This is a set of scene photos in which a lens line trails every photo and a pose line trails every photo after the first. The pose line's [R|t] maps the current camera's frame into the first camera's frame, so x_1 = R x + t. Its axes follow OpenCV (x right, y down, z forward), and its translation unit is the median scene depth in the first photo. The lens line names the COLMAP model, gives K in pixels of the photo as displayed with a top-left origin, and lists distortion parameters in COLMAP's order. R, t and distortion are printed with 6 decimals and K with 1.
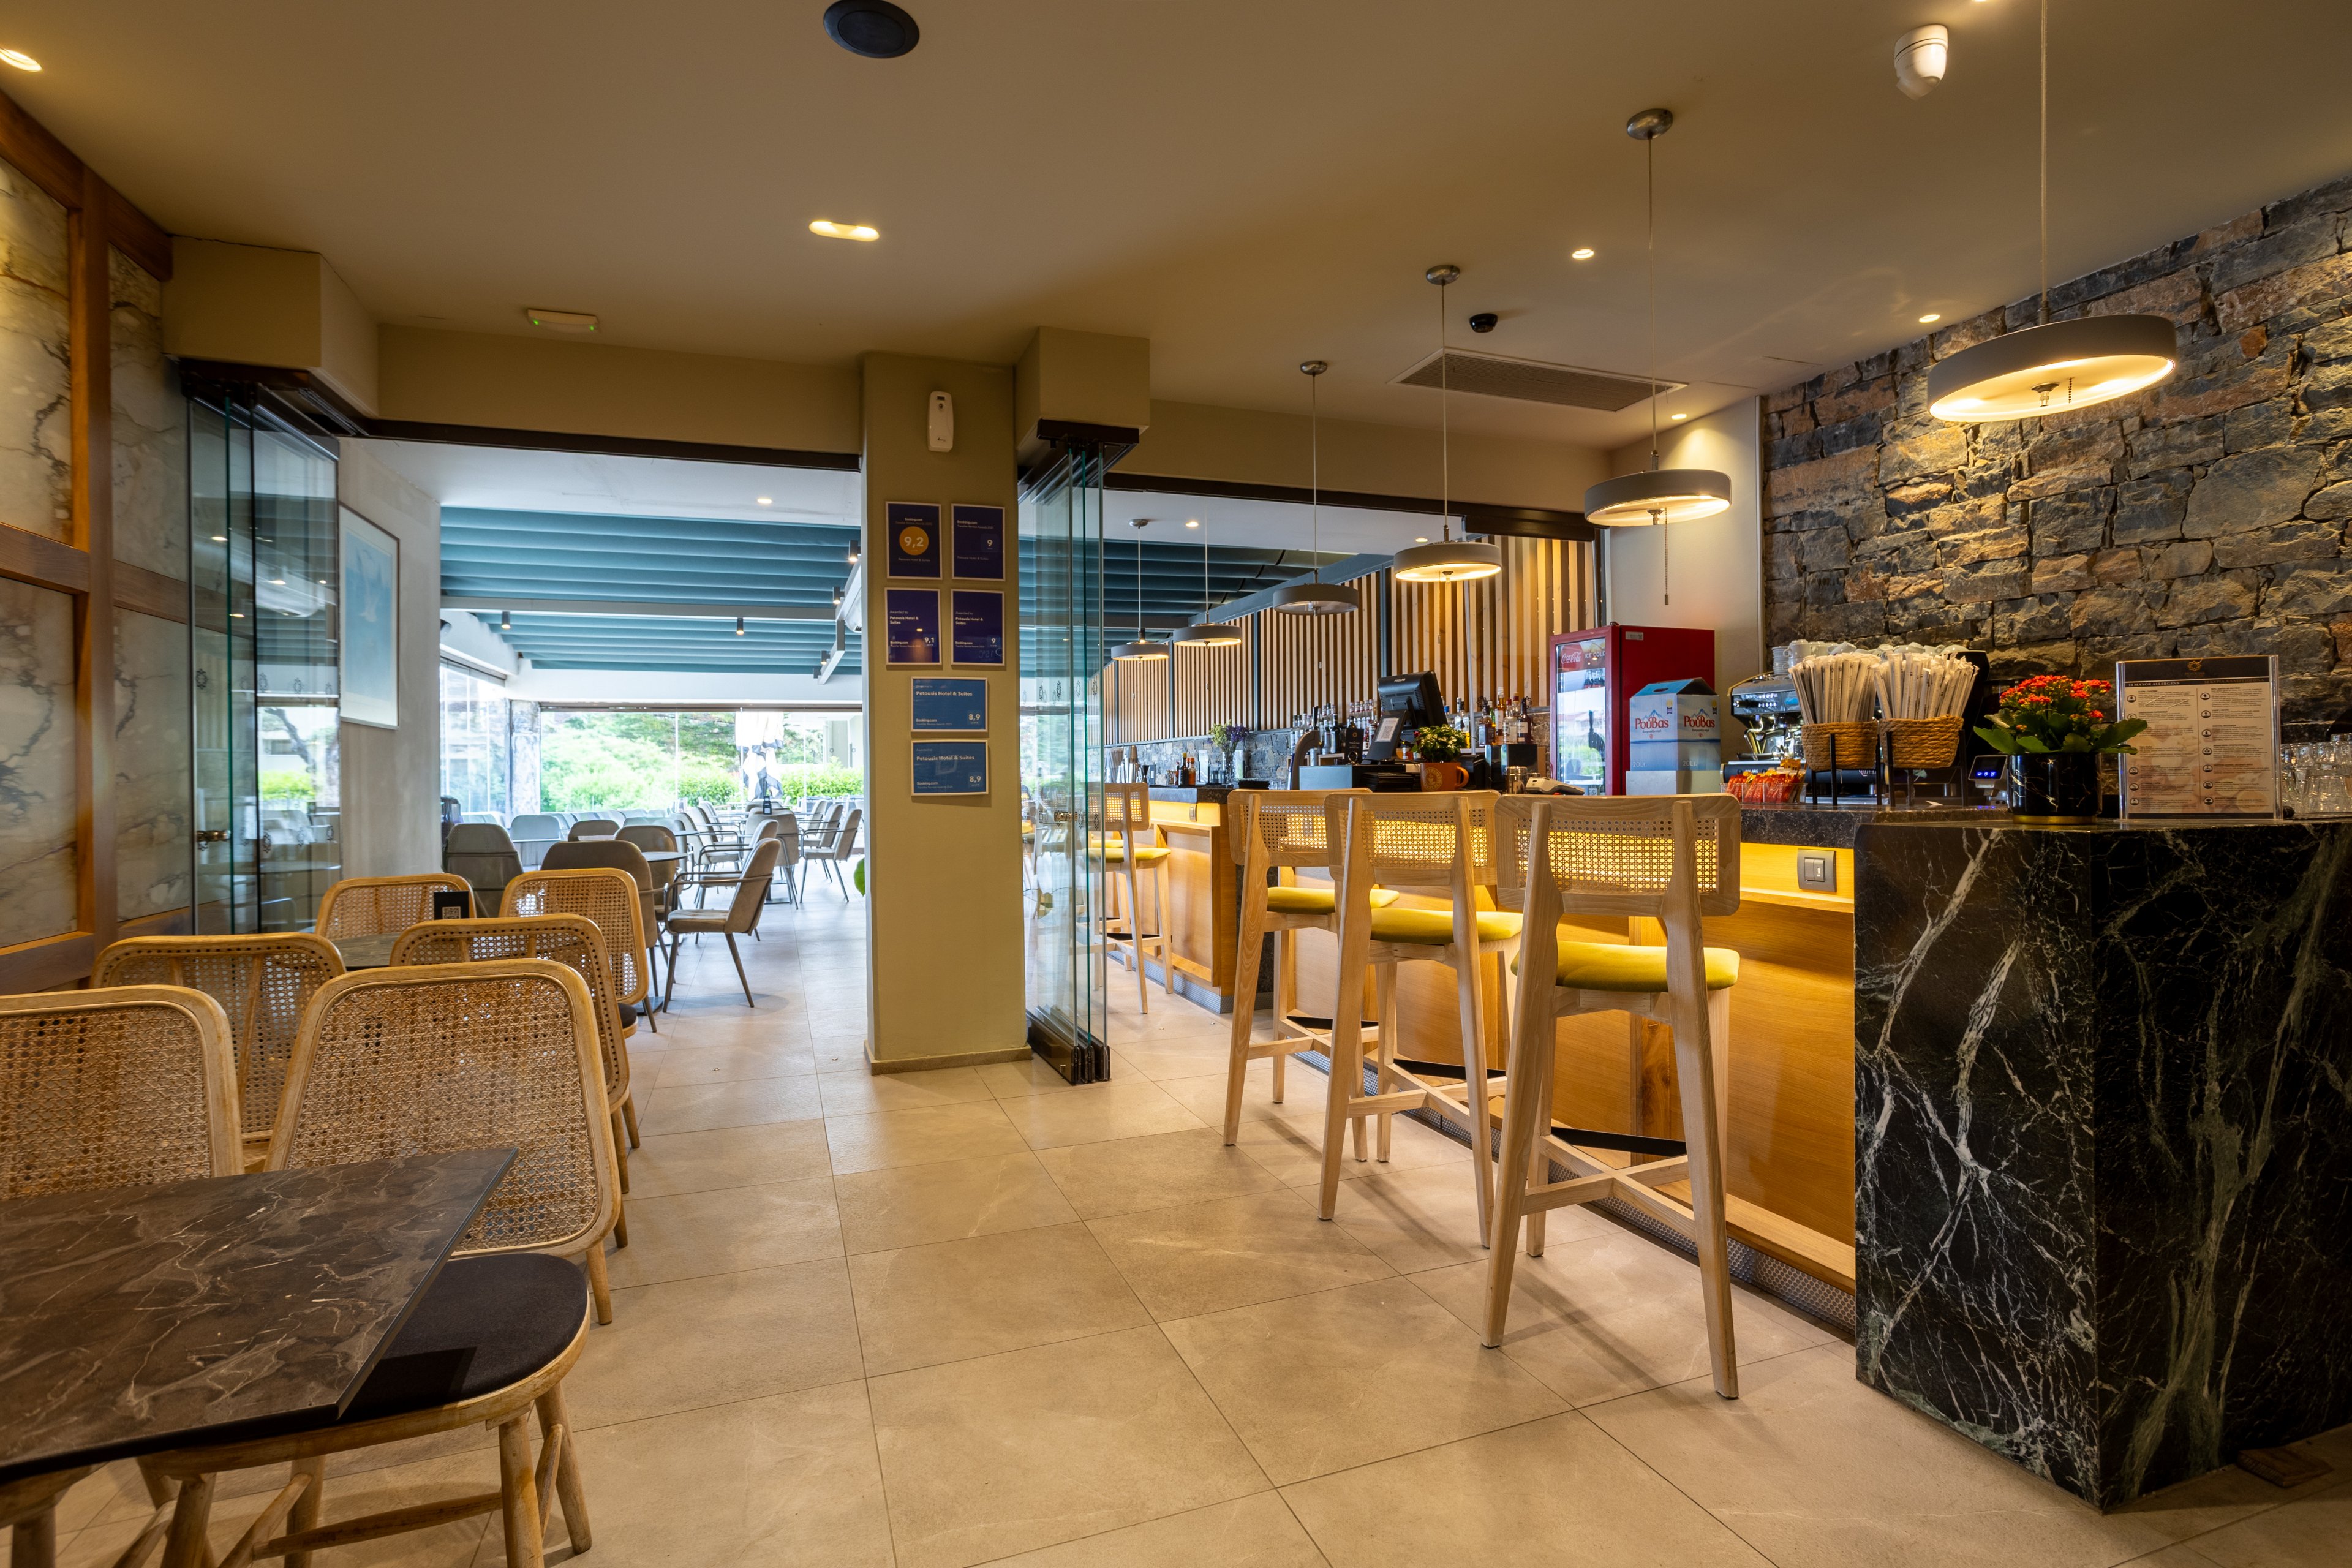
lens RADIAL K [[1120.3, 0, 1180.5], [0, 1120.3, 786.5], [0, 0, 1]] dist [-0.020311, 0.013110]
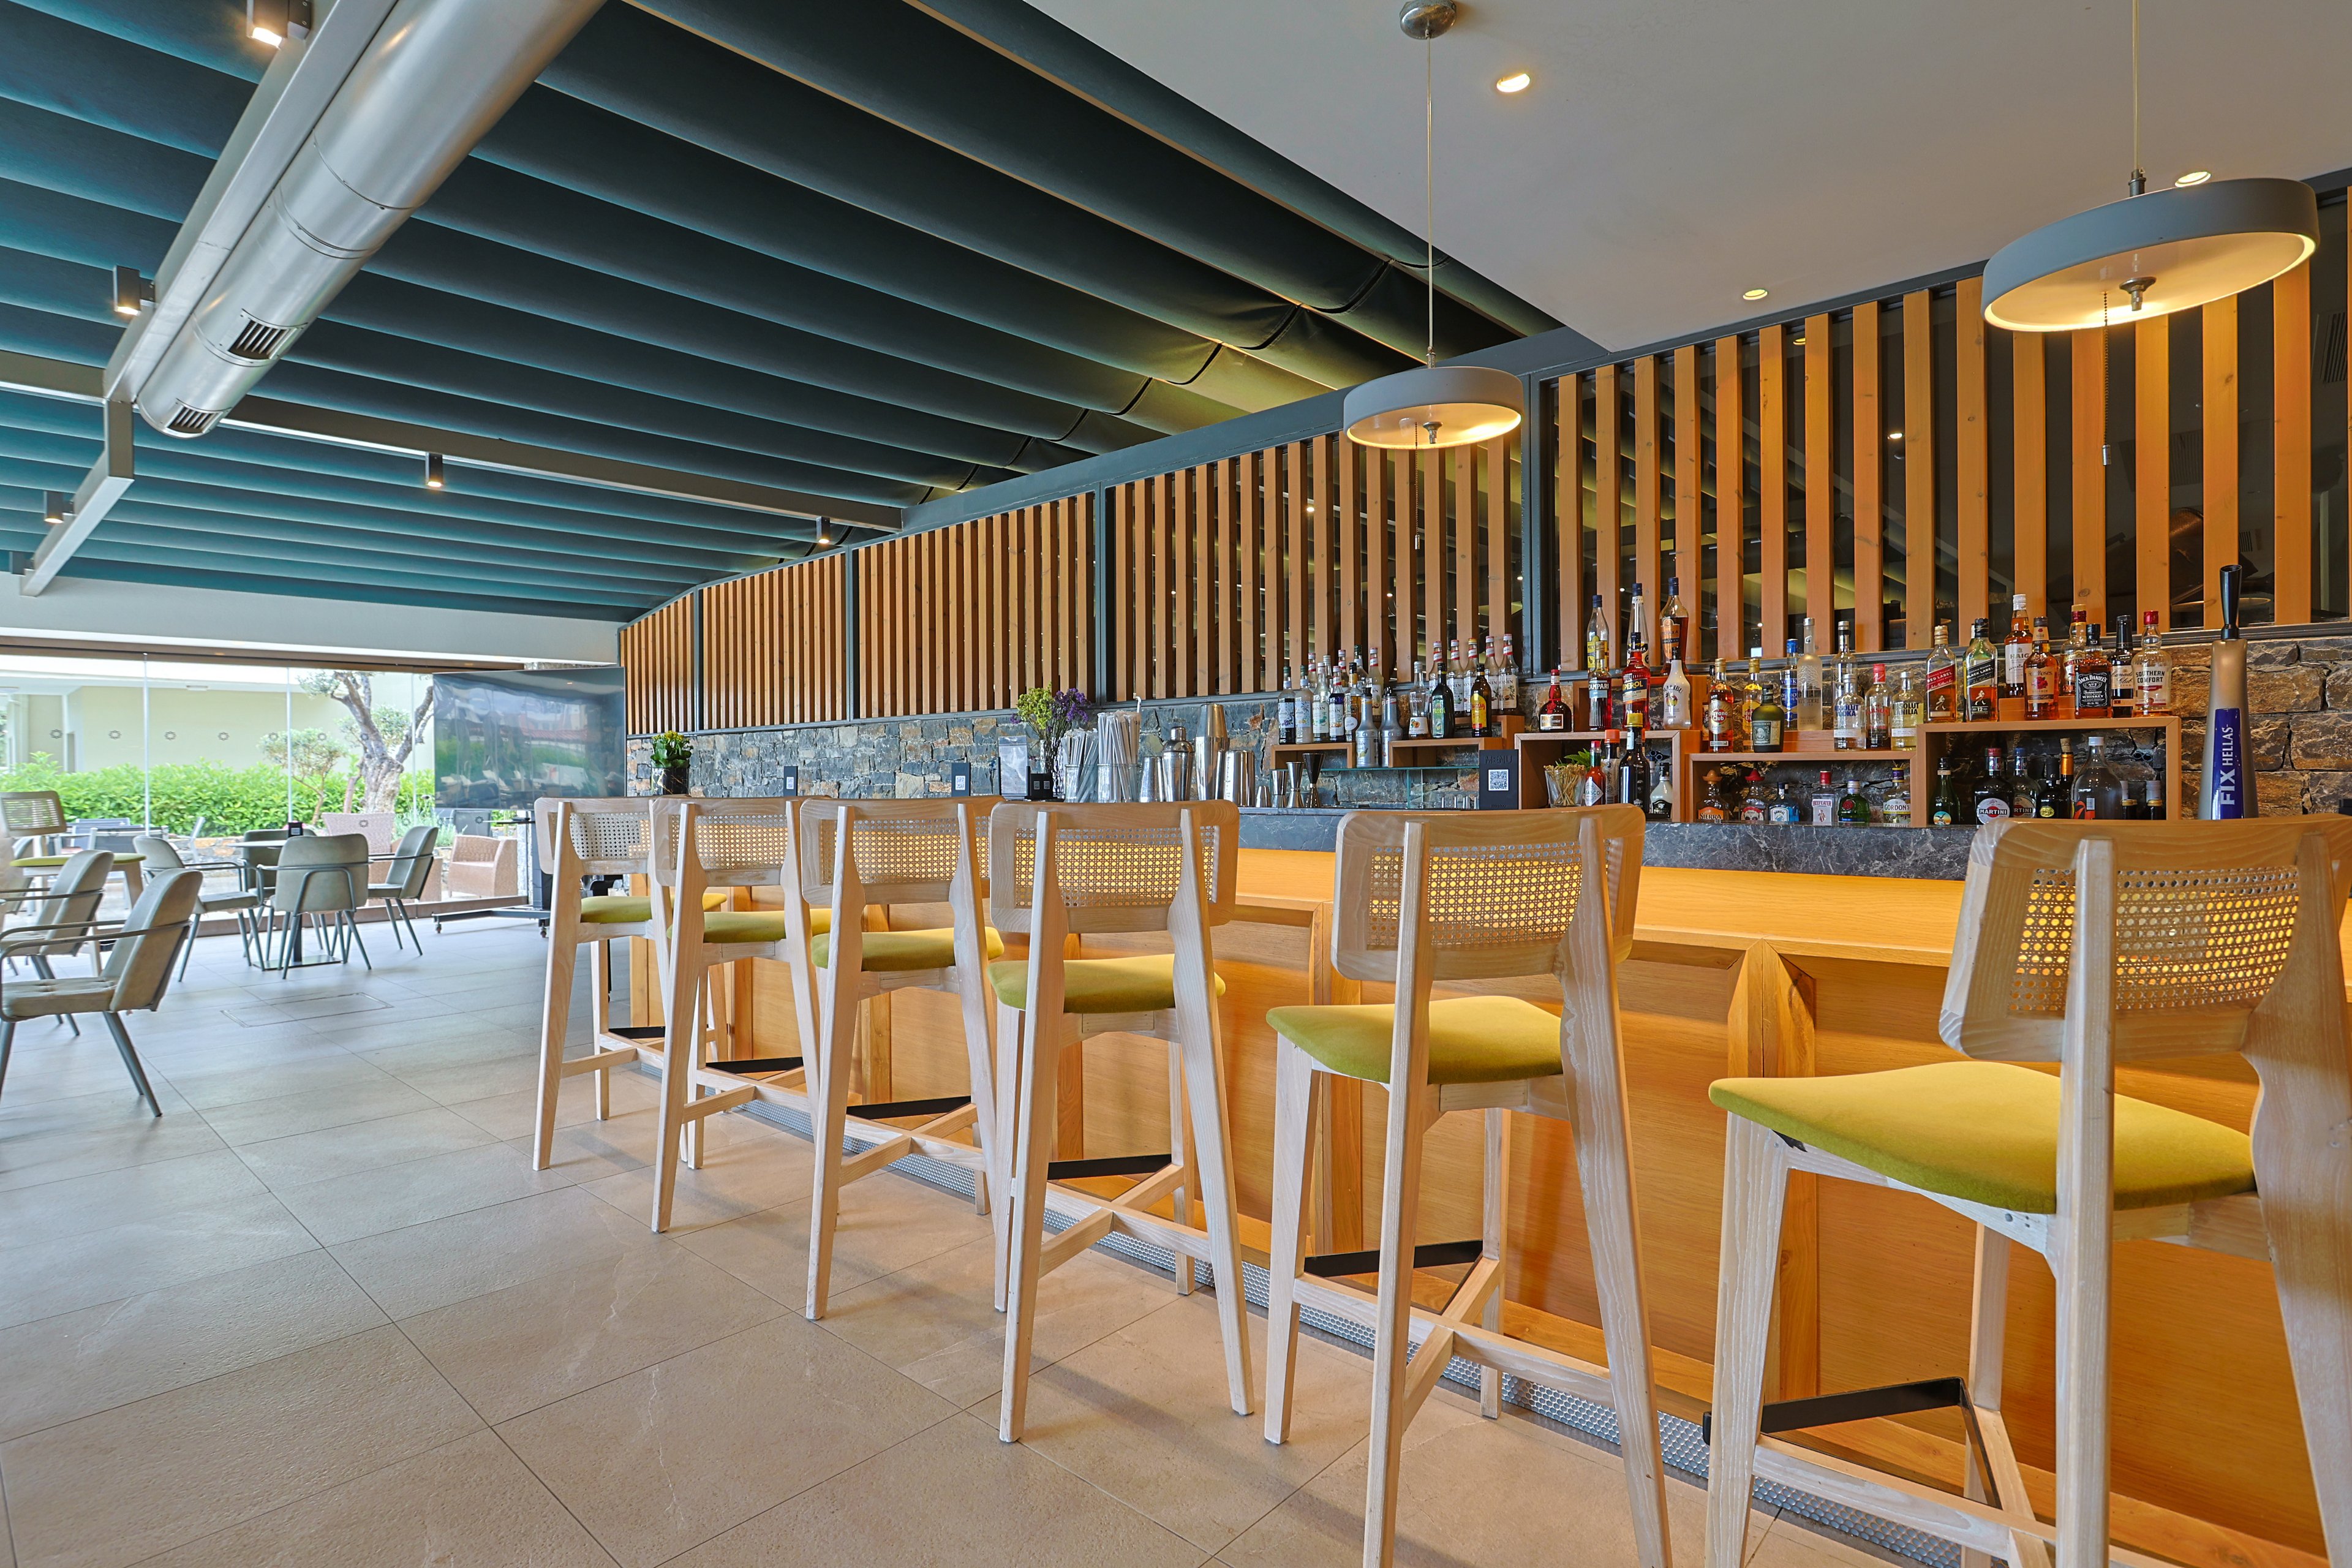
lens RADIAL K [[1196.7, 0, 1171.4], [0, 1196.7, 779.3], [0, 0, 1]] dist [0.022406, 0.000605]
pose [[0.896762, -0.000626, 0.442513, -0.519968], [0.006197, 0.999919, -0.011144, -0.014782], [-0.442470, 0.012736, 0.896693, 1.439521]]
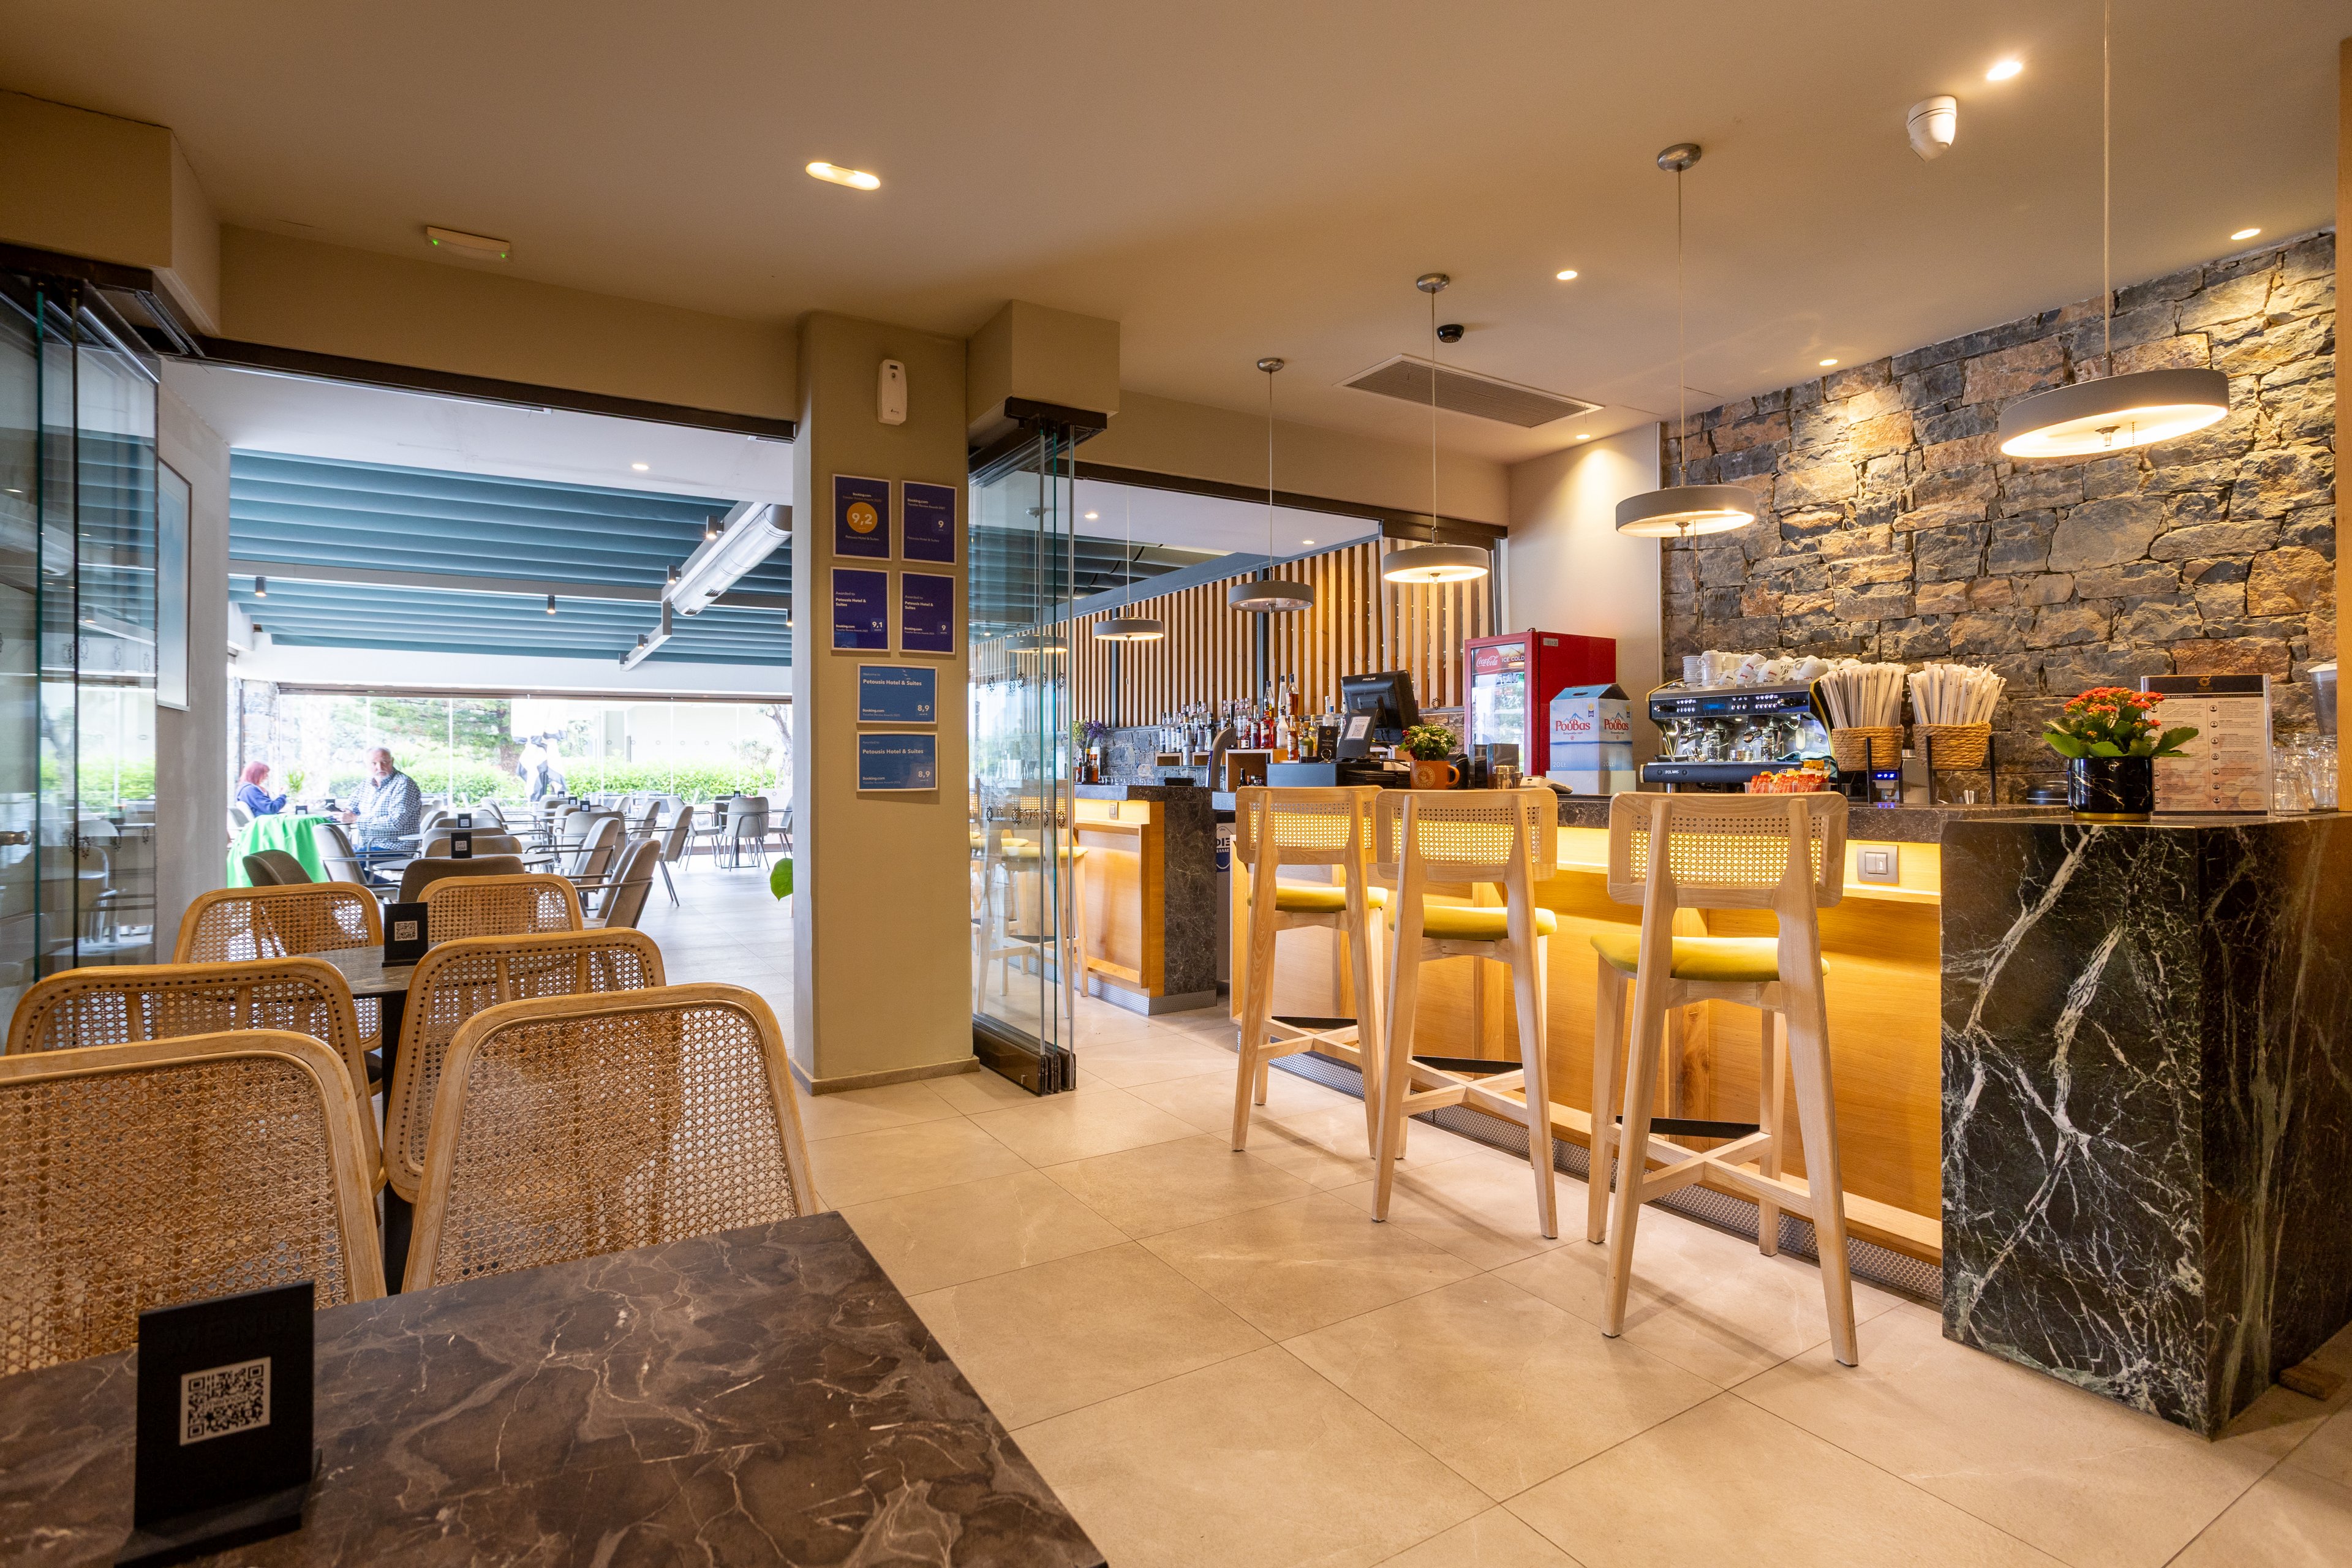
lens RADIAL K [[1120.3, 0, 1185.3], [0, 1120.3, 775.1], [0, 0, 1]] dist [-0.020311, 0.013110]
pose [[0.981406, 0.006500, 0.191834, -0.195081], [-0.004955, 0.999951, -0.008532, 0.001336], [-0.191880, 0.007422, 0.981390, 0.048821]]
